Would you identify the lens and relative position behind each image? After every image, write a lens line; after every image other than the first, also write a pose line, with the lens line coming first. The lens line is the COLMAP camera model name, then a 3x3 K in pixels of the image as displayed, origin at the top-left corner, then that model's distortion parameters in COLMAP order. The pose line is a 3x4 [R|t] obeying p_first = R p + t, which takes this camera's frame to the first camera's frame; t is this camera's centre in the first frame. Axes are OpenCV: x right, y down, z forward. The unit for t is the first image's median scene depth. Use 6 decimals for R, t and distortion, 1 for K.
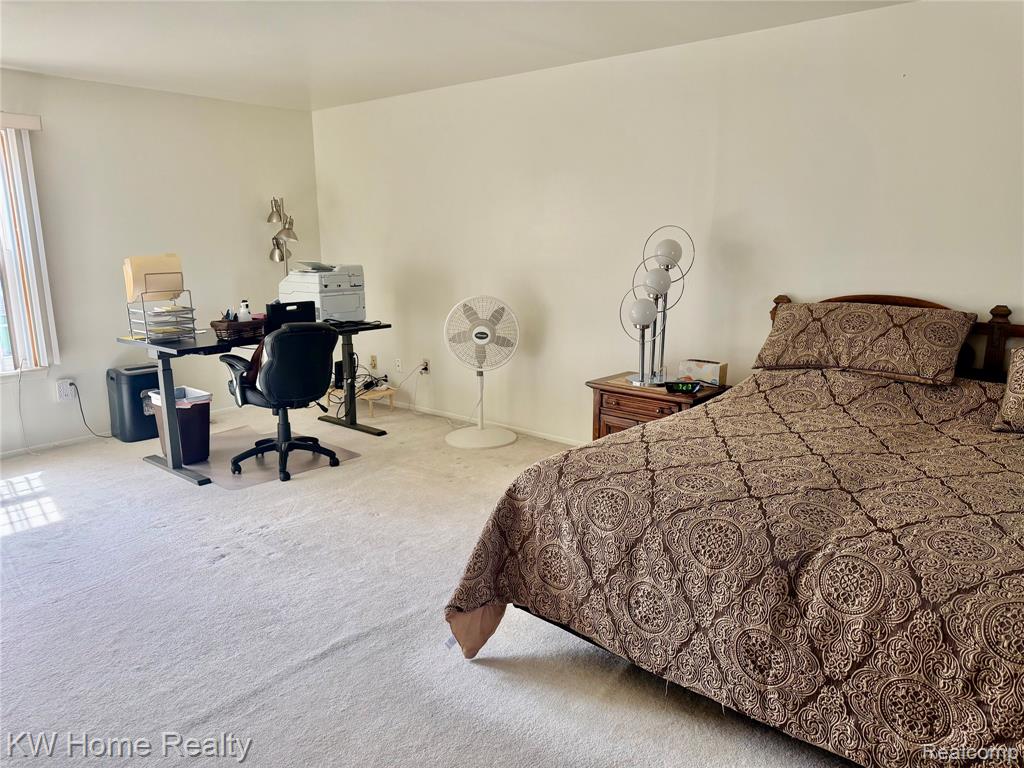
lens RADIAL K [[707.9, 0, 533.2], [0, 707.9, 400.8], [0, 0, 1]] dist [0.046878, -0.081302]
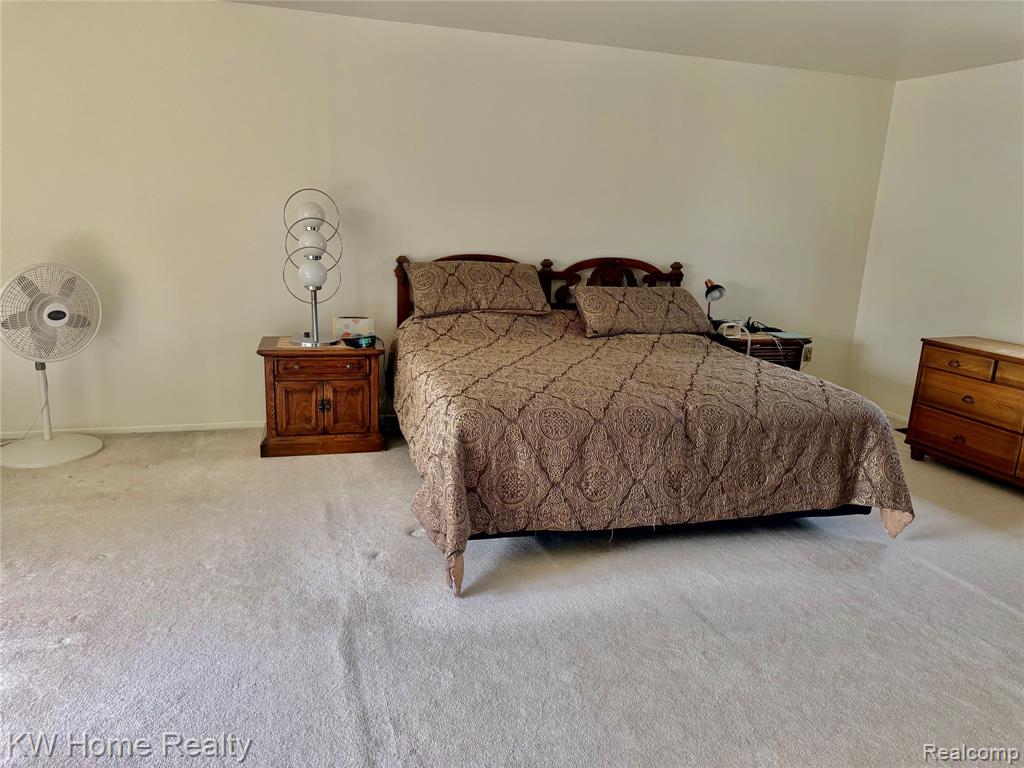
lens RADIAL K [[705.4, 0, 485.7], [0, 705.4, 385.6], [0, 0, 1]] dist [0.071602, -0.078811]
pose [[0.563597, -0.171640, 0.808021, -0.481619], [0.147029, 0.983399, 0.106340, -0.034140], [-0.812859, 0.058870, 0.579477, 0.173501]]
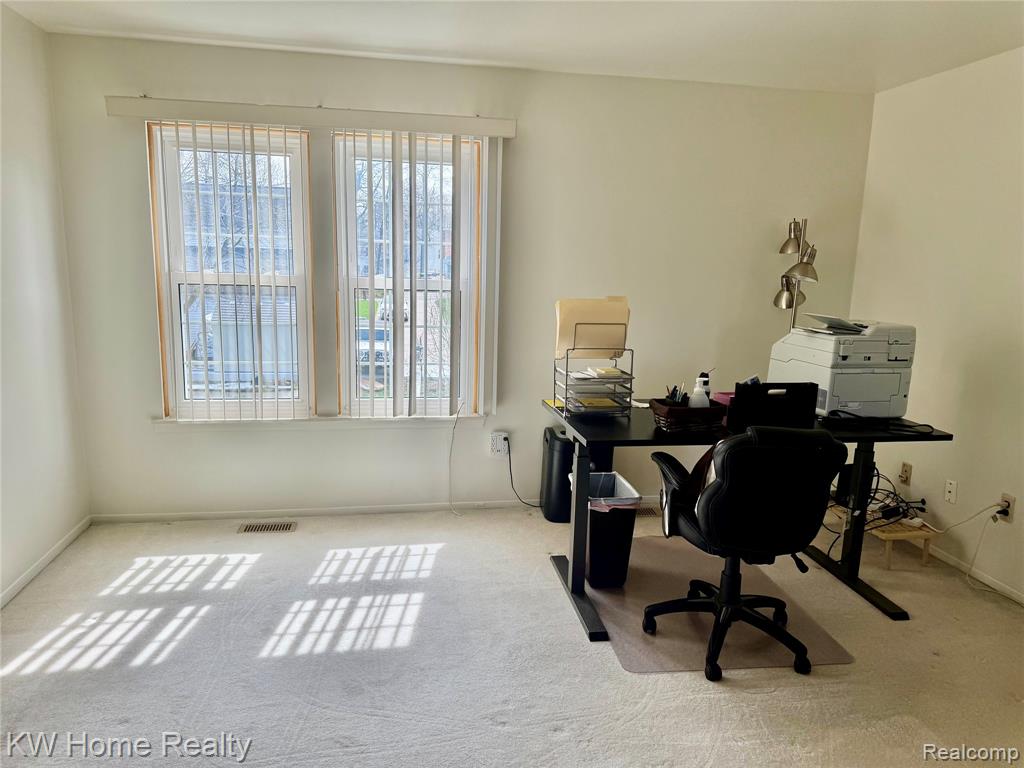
lens RADIAL K [[701.9, 0, 534.0], [0, 701.9, 385.2], [0, 0, 1]] dist [0.073151, -0.078880]
pose [[0.754496, 0.140221, -0.641151, -0.108402], [-0.178473, 0.983931, 0.005165, -0.103495], [0.631572, 0.110531, 0.767398, 0.403763]]
